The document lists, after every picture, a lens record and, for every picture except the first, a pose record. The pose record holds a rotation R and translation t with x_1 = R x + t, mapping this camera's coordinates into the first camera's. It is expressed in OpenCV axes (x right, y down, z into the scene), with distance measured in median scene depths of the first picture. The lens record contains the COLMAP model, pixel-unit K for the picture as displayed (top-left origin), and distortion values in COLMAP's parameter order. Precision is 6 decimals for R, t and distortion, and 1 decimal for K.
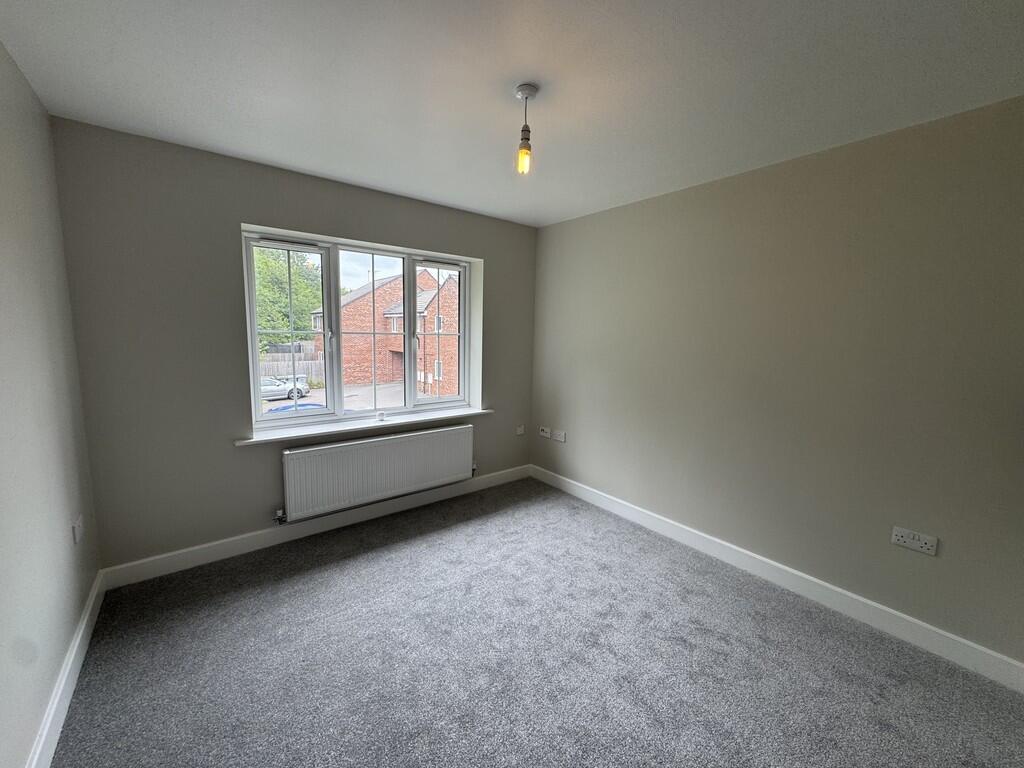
lens RADIAL K [[407.0, 0, 512.3], [0, 407.0, 381.6], [0, 0, 1]] dist [-0.001979, 0.000142]
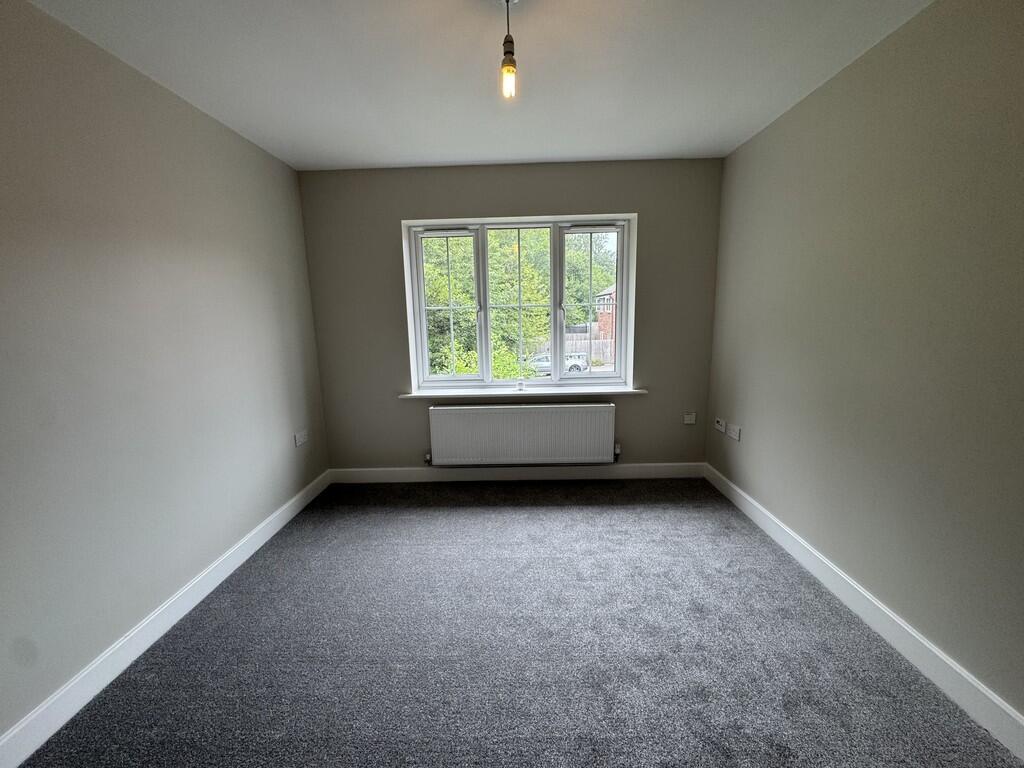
lens RADIAL K [[407.0, 0, 512.3], [0, 407.0, 381.6], [0, 0, 1]] dist [-0.001979, 0.000142]
pose [[0.773775, 0.067744, -0.629827, 0.329108], [-0.037943, 0.997436, 0.060670, 0.011984], [0.632323, -0.023047, 0.774362, 0.187877]]
